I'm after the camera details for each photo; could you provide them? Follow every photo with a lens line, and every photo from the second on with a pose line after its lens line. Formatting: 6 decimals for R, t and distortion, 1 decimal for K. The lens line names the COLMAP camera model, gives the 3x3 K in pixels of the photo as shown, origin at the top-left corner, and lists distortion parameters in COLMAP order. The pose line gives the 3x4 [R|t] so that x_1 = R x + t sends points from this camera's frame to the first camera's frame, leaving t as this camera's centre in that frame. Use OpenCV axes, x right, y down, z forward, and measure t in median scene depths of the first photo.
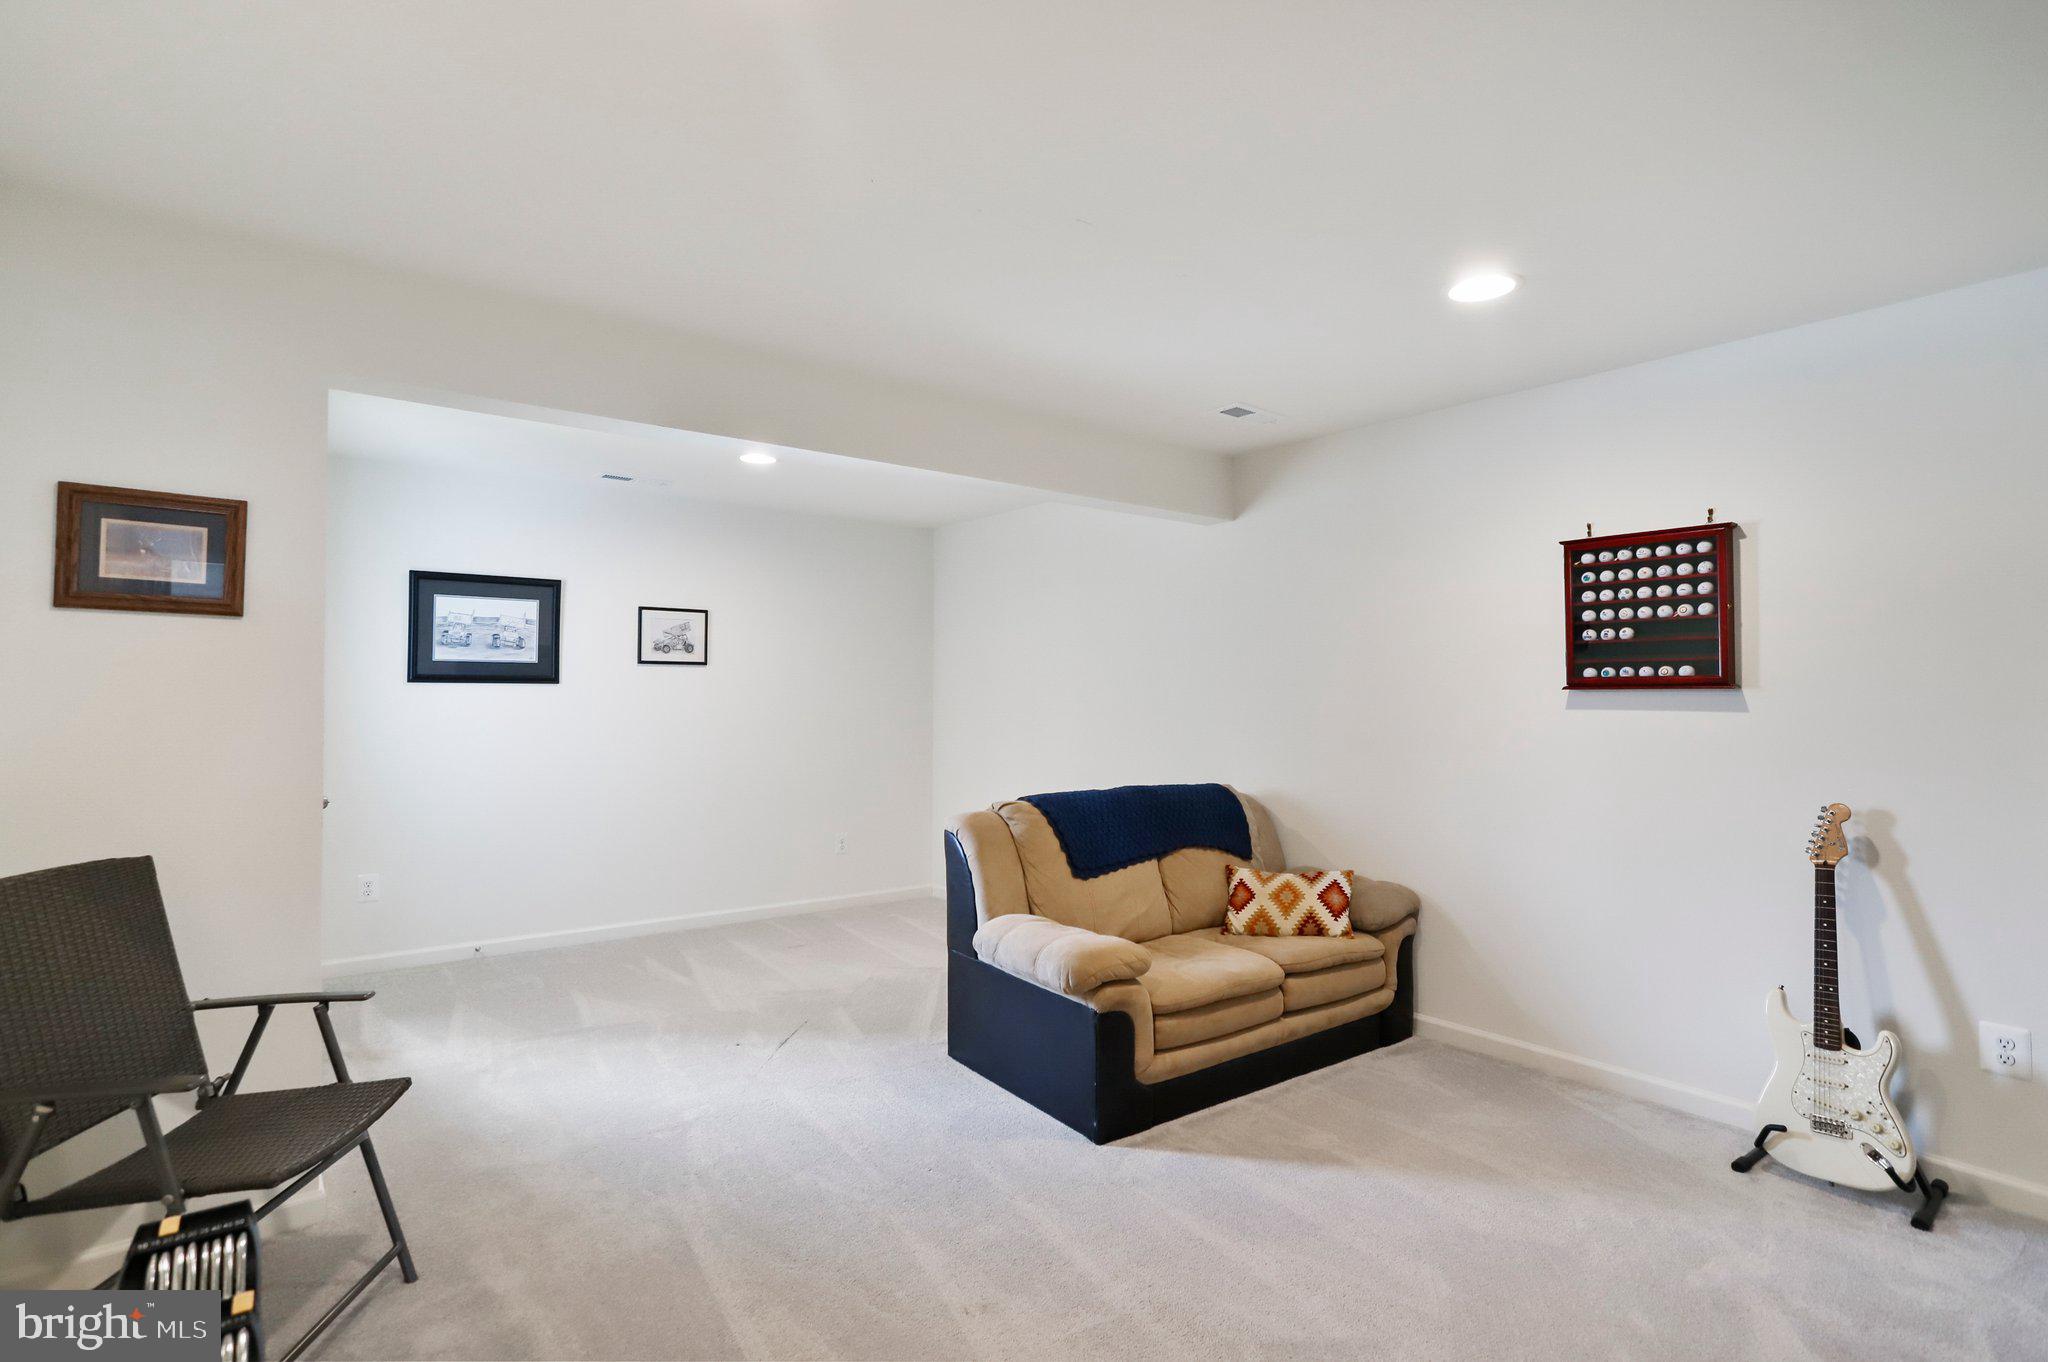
lens RADIAL K [[1002.9, 0, 1010.9], [0, 1002.9, 679.5], [0, 0, 1]] dist [-0.058175, 0.043027]
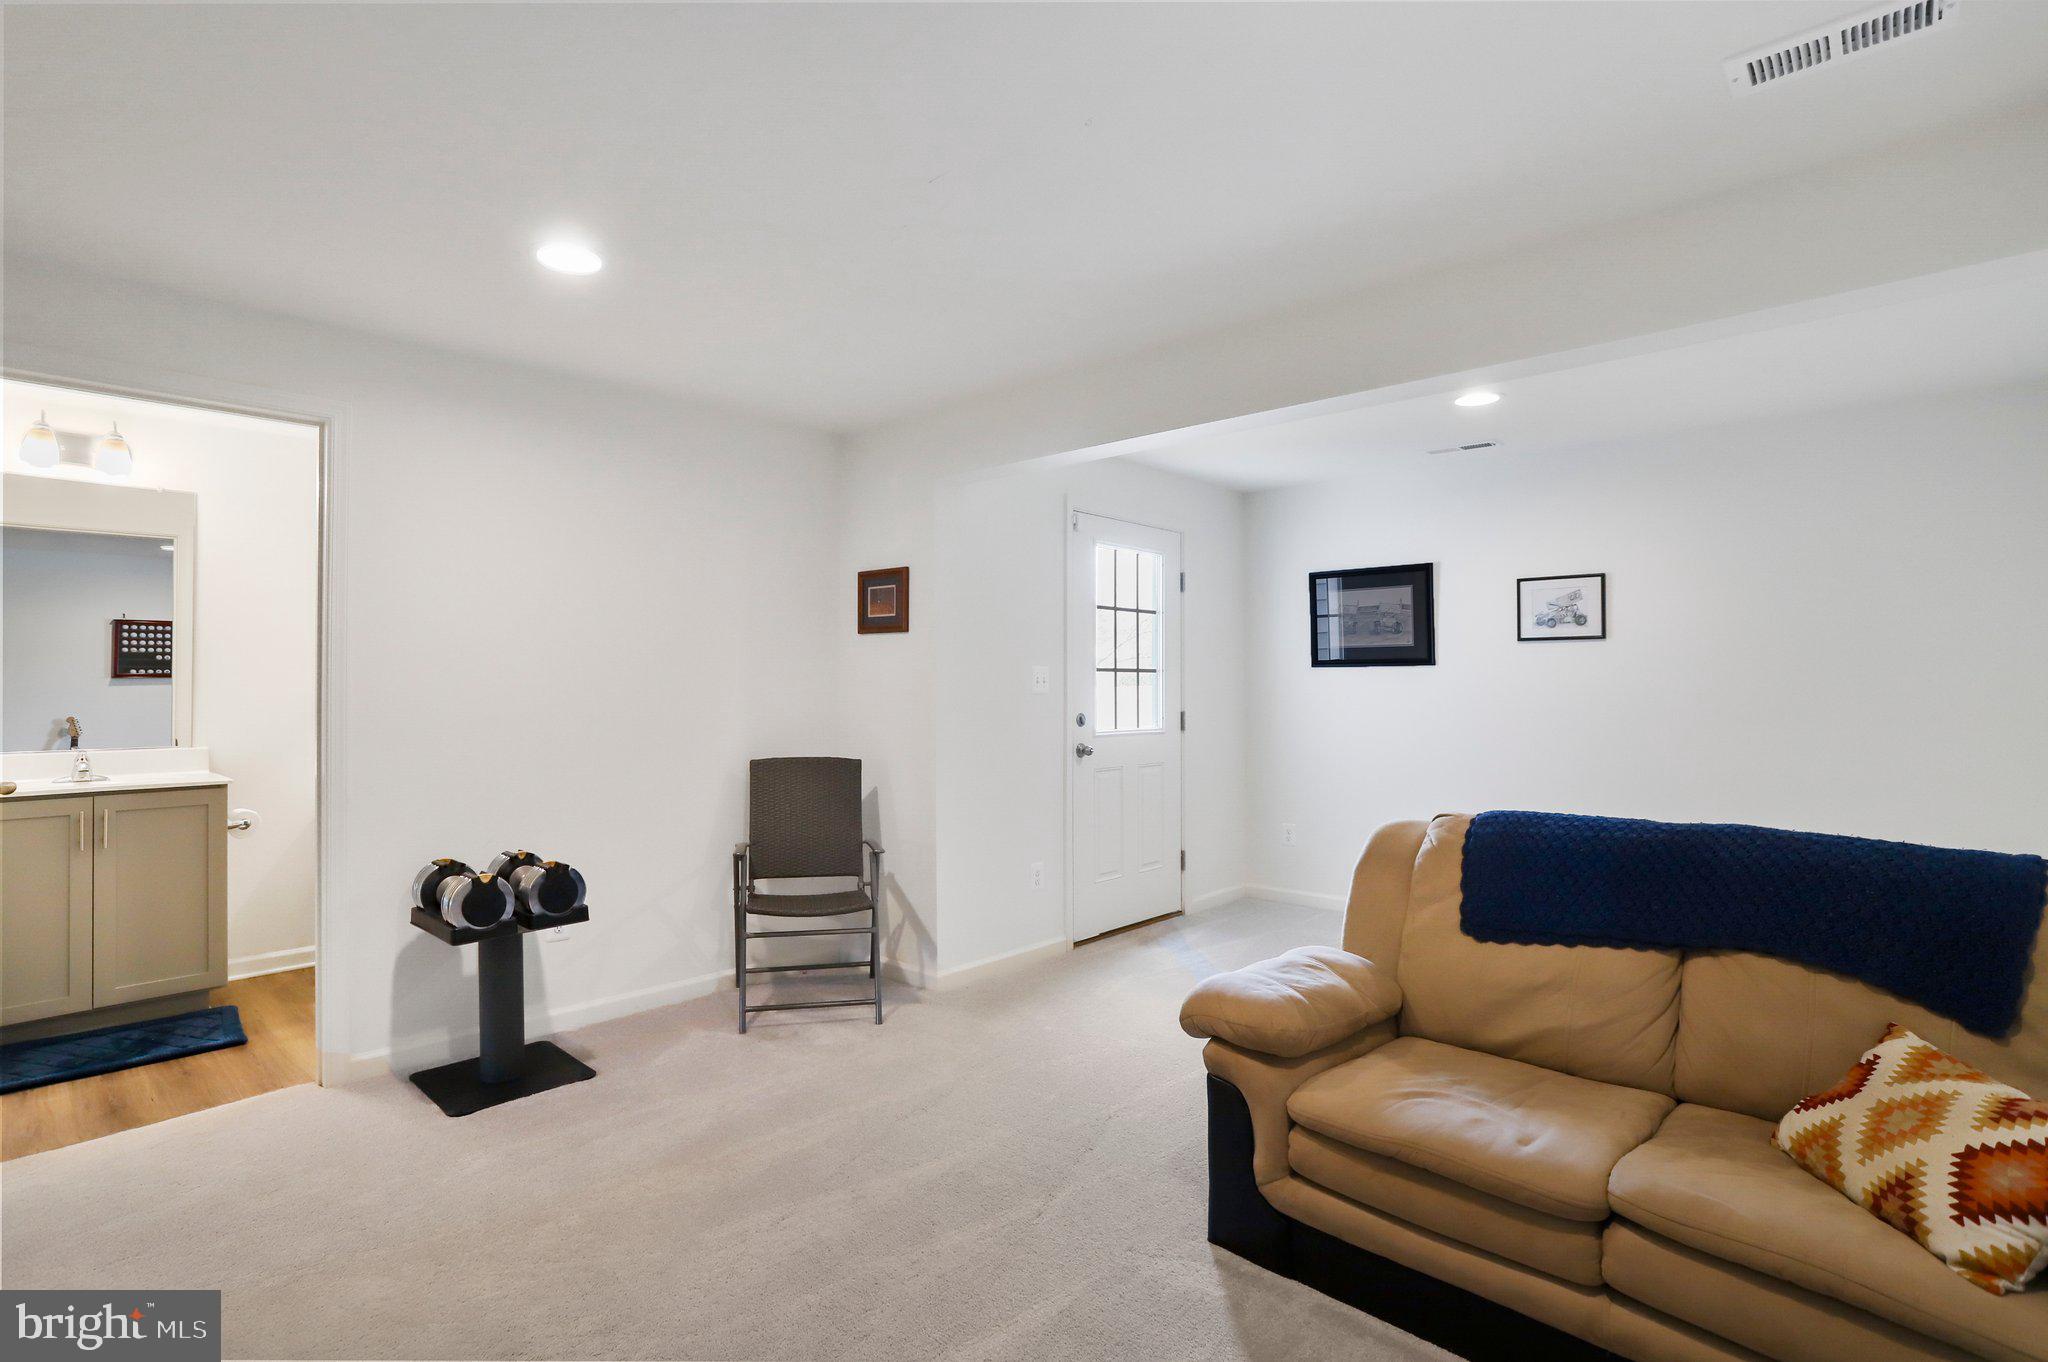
lens RADIAL K [[1002.9, 0, 1010.9], [0, 1002.9, 679.5], [0, 0, 1]] dist [-0.058175, 0.043027]
pose [[0.160640, -0.010530, -0.986957, 0.481738], [0.019646, 0.999779, -0.007469, 0.018069], [0.986817, -0.018190, 0.160812, 0.421029]]
